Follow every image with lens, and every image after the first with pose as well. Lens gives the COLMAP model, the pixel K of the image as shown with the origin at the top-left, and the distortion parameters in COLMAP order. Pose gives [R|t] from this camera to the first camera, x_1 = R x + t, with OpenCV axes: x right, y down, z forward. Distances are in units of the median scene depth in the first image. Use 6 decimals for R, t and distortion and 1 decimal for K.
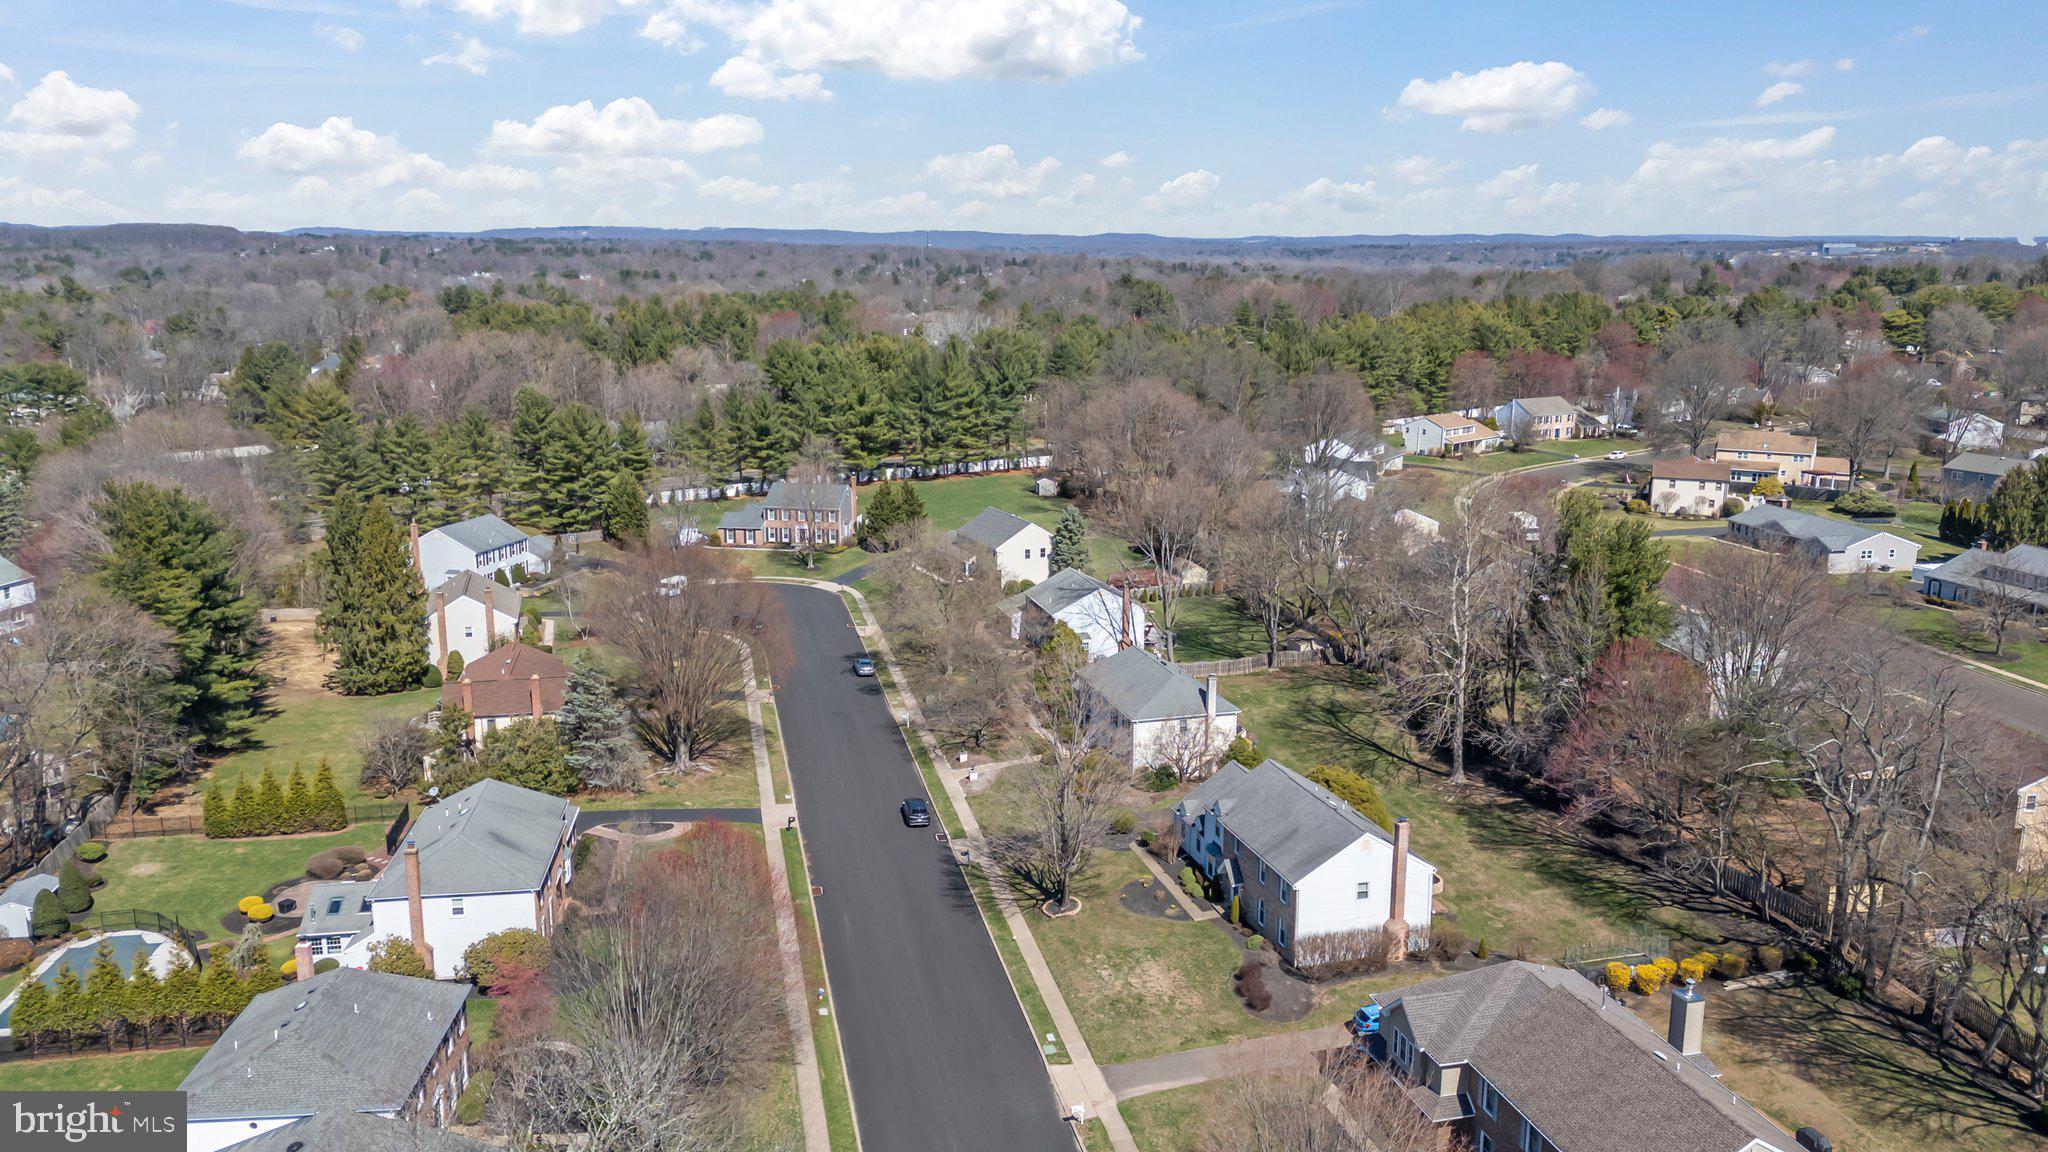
lens RADIAL K [[1496.5, 0, 1022.5], [0, 1496.5, 566.6], [0, 0, 1]] dist [0.083960, -0.075977]
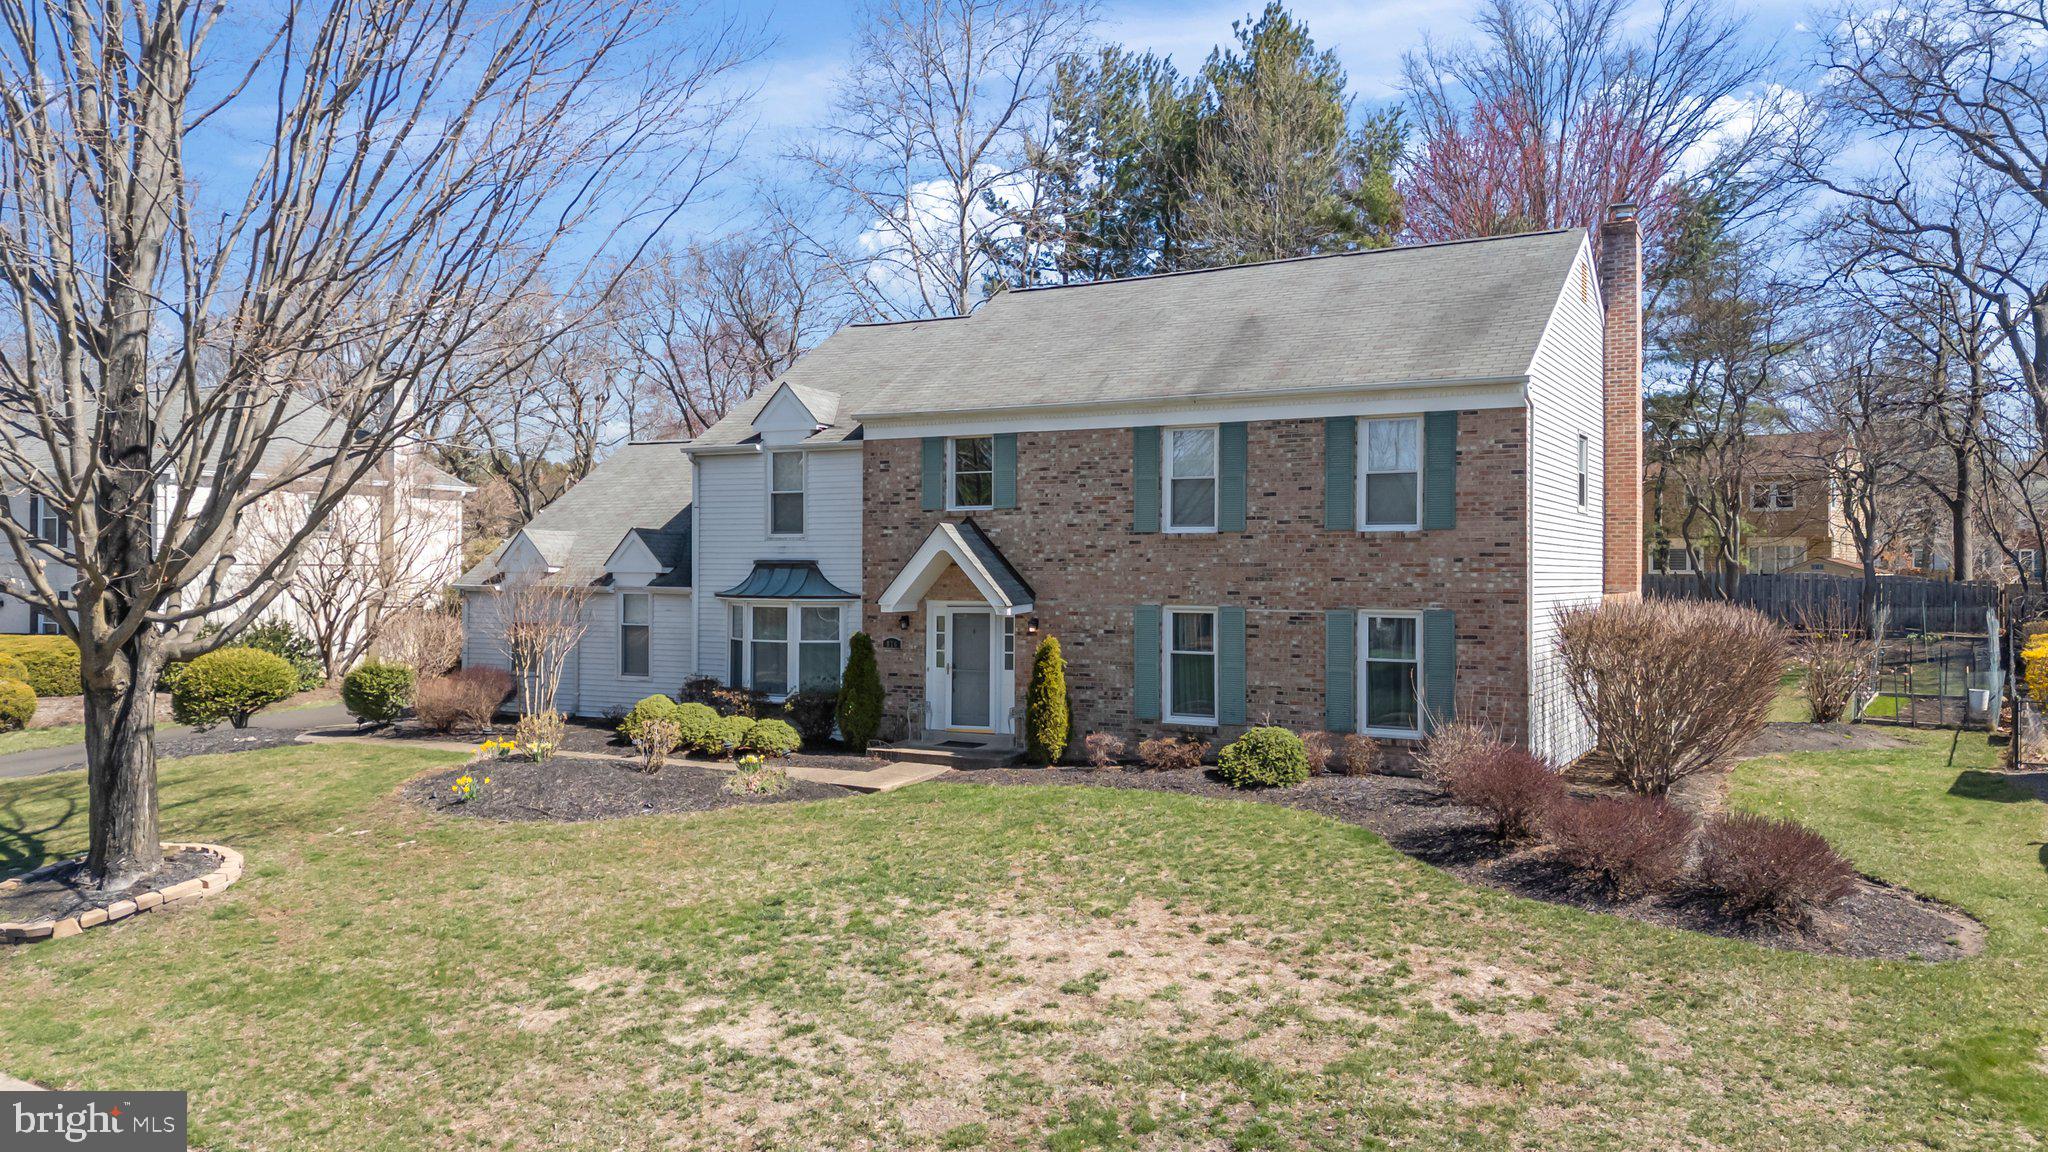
lens RADIAL K [[1496.5, 0, 1022.5], [0, 1496.5, 566.6], [0, 0, 1]] dist [0.083960, -0.075977]
pose [[0.715902, 0.002151, 0.698198, -0.014856], [0.142866, 0.978386, -0.149502, 0.184794], [-0.683428, 0.206777, 0.700121, 0.643953]]
